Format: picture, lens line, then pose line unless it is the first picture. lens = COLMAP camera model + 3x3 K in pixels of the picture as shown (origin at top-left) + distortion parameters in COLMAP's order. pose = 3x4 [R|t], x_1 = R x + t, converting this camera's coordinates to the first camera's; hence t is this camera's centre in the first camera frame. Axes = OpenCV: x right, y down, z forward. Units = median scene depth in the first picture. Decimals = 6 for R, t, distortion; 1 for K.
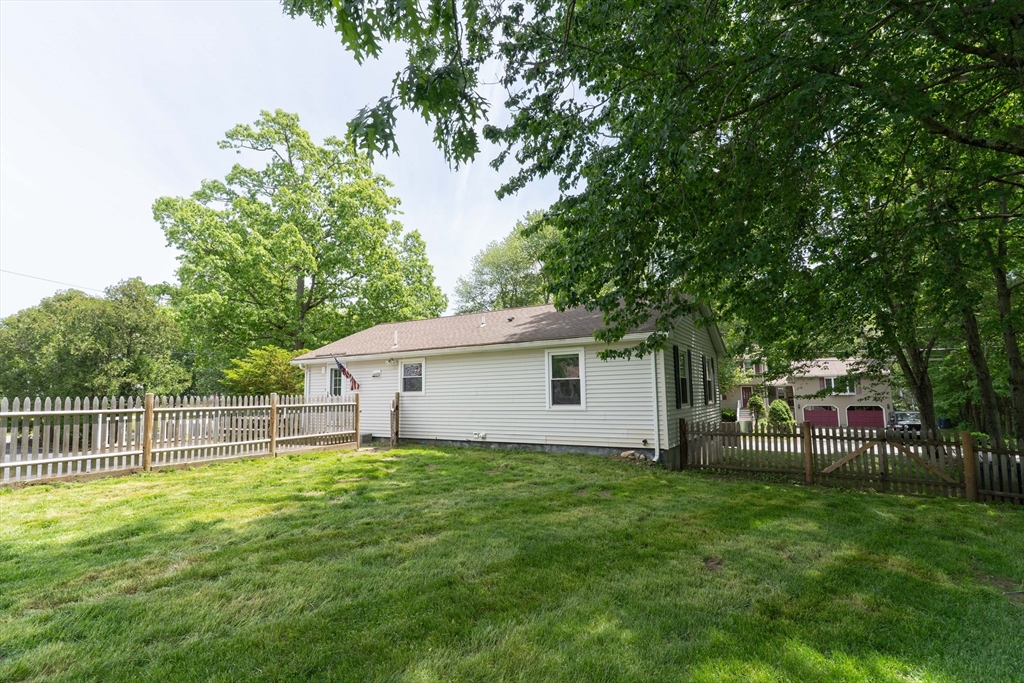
lens RADIAL K [[486.3, 0, 509.8], [0, 486.3, 341.9], [0, 0, 1]] dist [0.000071, 0.000206]
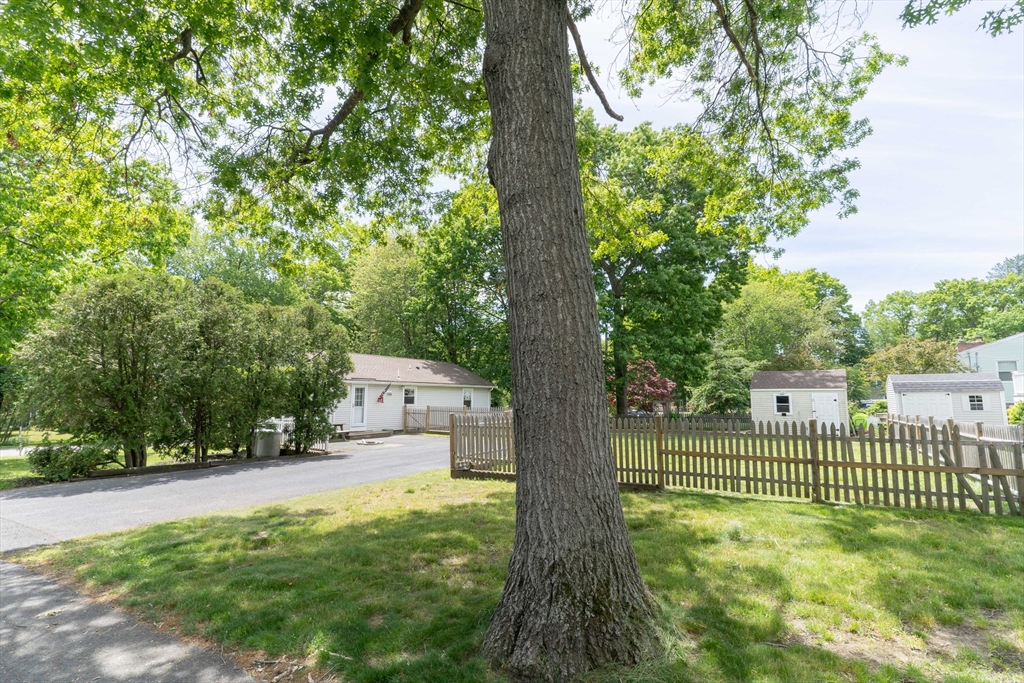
lens RADIAL K [[486.3, 0, 509.8], [0, 486.3, 341.9], [0, 0, 1]] dist [0.000071, 0.000206]
pose [[0.055944, 0.126209, 0.990425, -2.493275], [-0.117748, 0.985890, -0.118980, 0.053680], [-0.991466, -0.109965, 0.070016, 0.627988]]
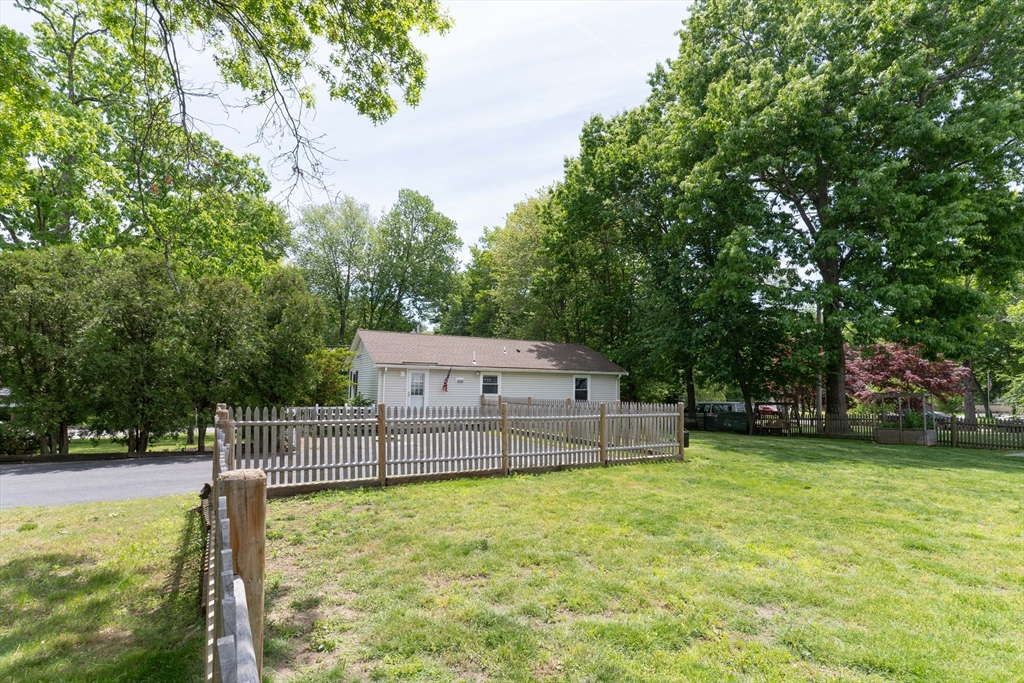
lens RADIAL K [[510.2, 0, 521.9], [0, 510.2, 349.0], [0, 0, 1]] dist [0.002638, -0.000052]
pose [[0.507315, 0.083683, 0.857688, -1.869693], [-0.116791, 0.992768, -0.027782, -0.005339], [-0.853810, -0.086076, 0.513419, 0.127325]]
